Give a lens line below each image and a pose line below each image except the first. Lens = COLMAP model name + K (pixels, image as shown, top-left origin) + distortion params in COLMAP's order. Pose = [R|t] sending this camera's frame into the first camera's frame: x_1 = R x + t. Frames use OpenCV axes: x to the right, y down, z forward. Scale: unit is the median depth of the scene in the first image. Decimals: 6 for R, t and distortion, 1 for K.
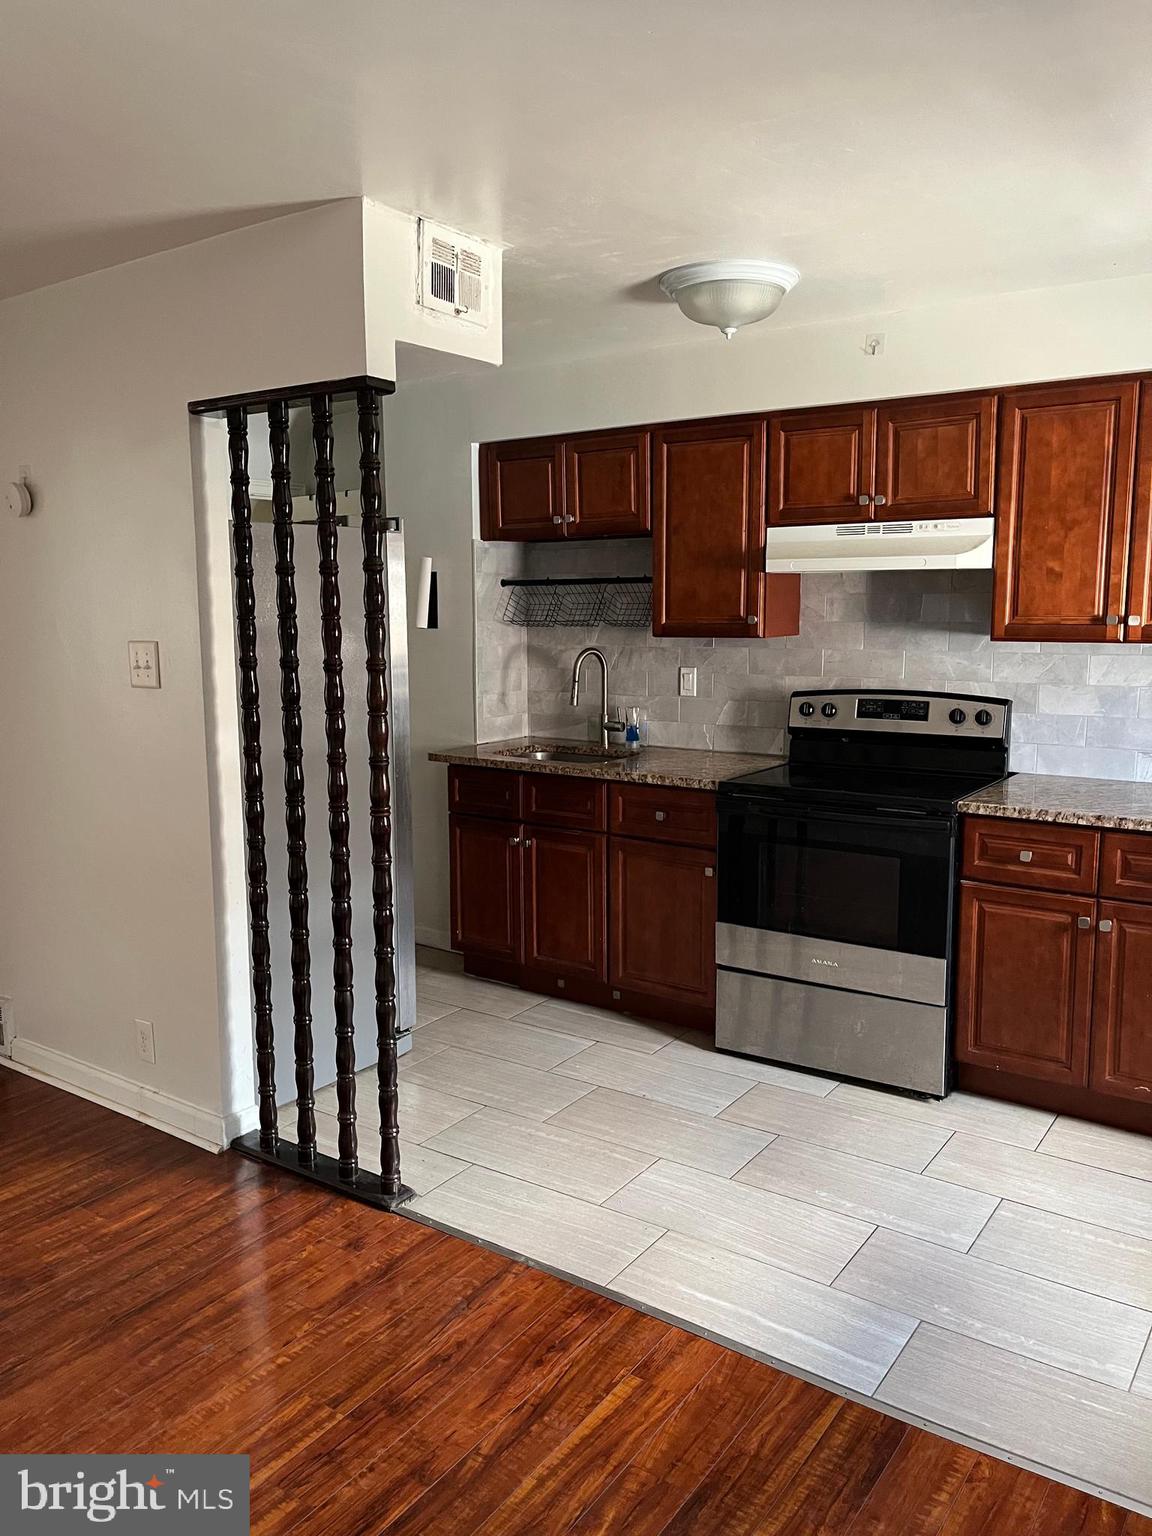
lens RADIAL K [[1150.6, 0, 579.5], [0, 1150.6, 768.8], [0, 0, 1]] dist [0.035201, -0.070223]
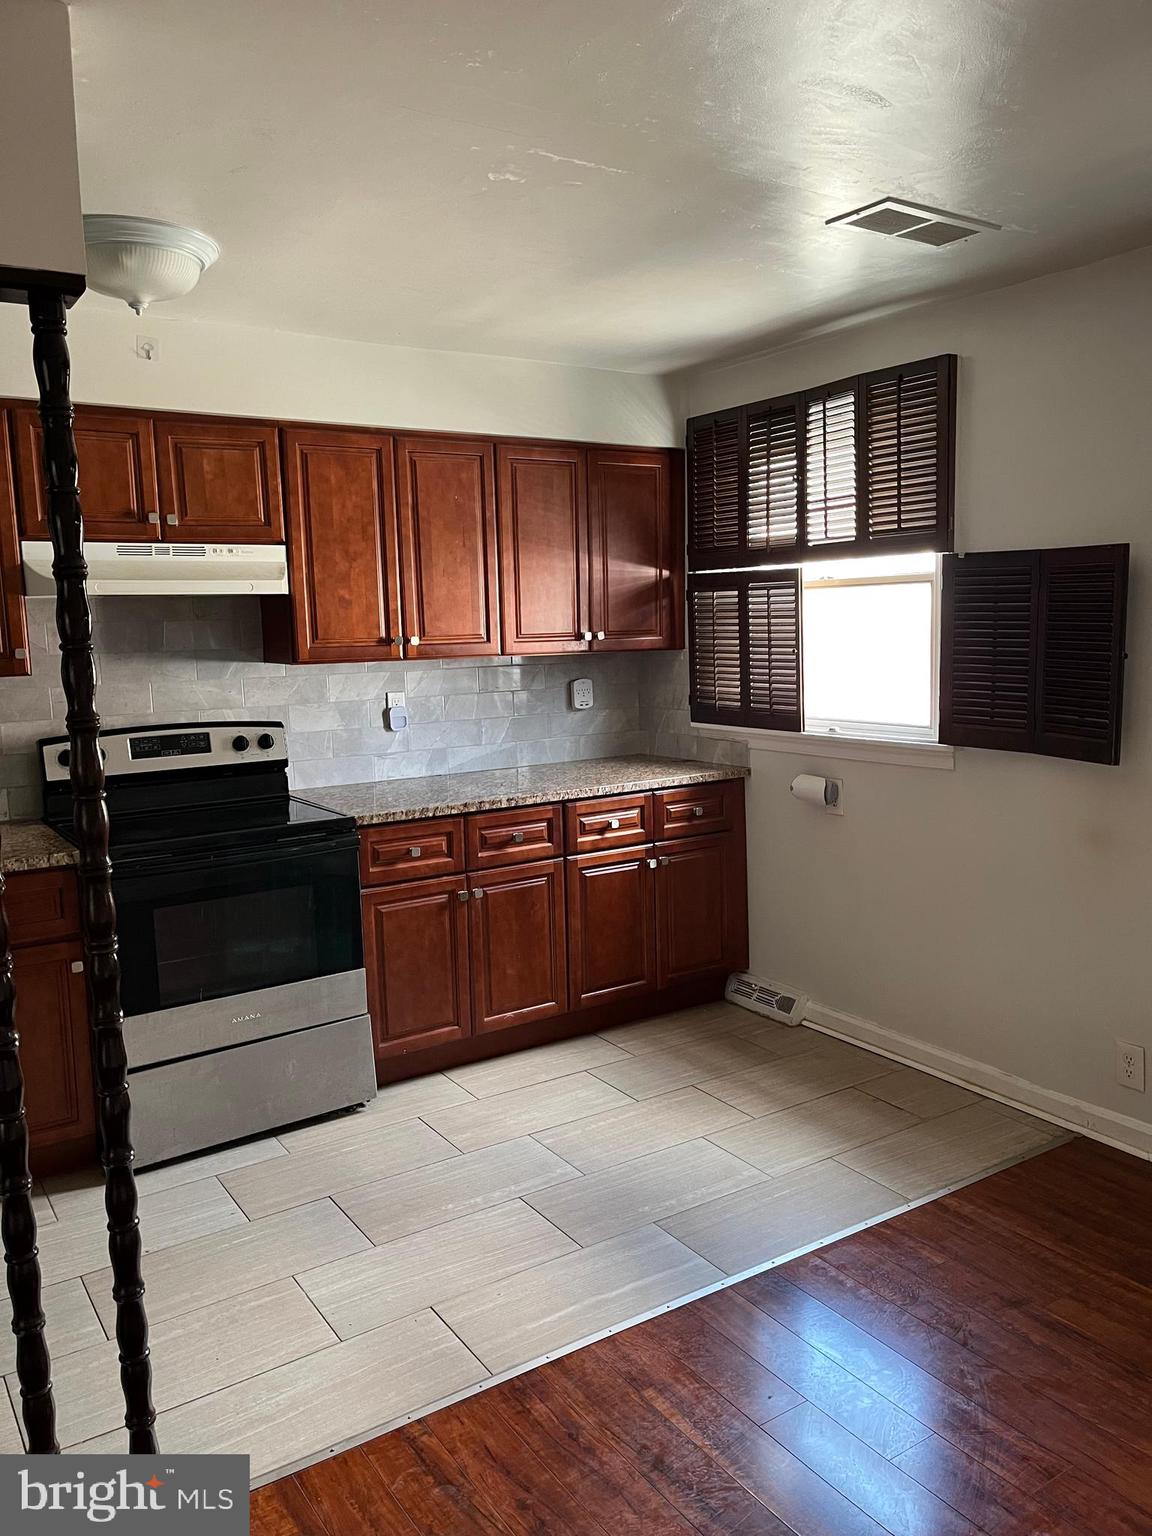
lens RADIAL K [[1150.6, 0, 571.7], [0, 1150.6, 781.5], [0, 0, 1]] dist [0.035201, -0.070223]
pose [[0.368957, -0.133144, 0.919861, -0.536047], [0.156973, 0.984396, 0.079523, -0.052546], [-0.916095, 0.115052, 0.384099, 0.400733]]
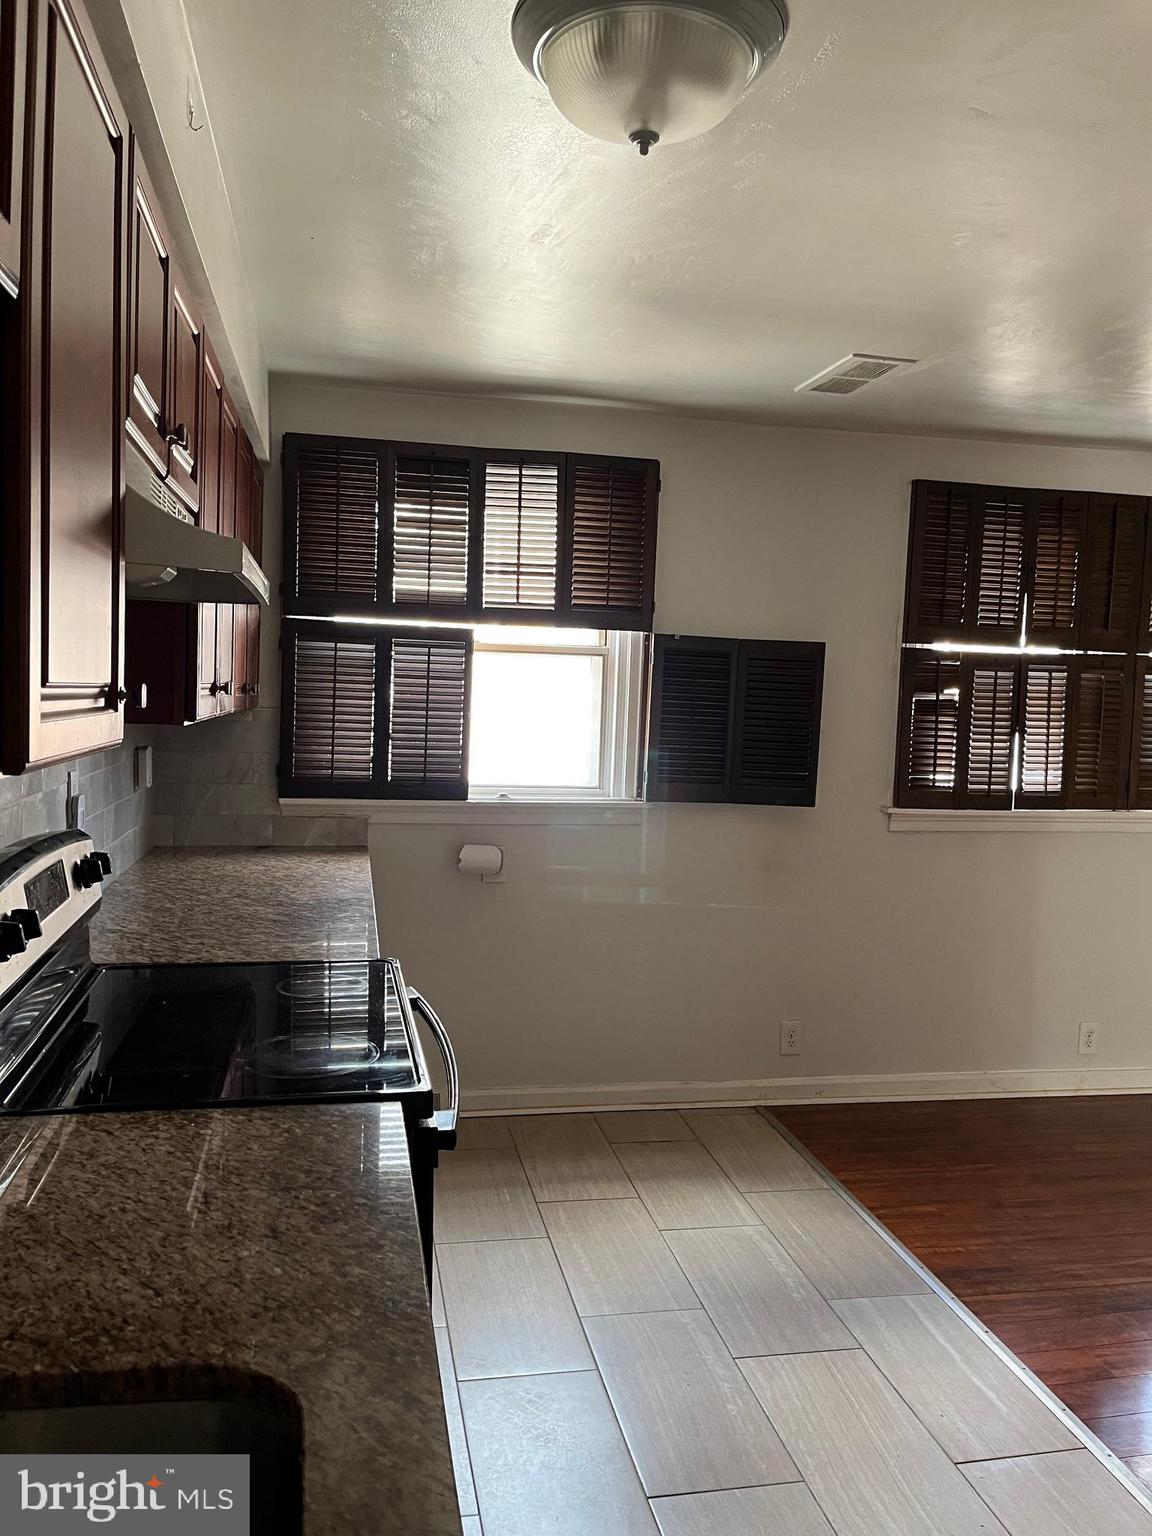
lens RADIAL K [[1150.6, 0, 579.3], [0, 1150.6, 765.0], [0, 0, 1]] dist [0.035201, -0.070223]
pose [[-0.717673, -0.065147, 0.693327, -0.207498], [0.072008, 0.983335, 0.166933, -0.182661], [-0.692648, 0.169728, -0.701022, 1.325662]]
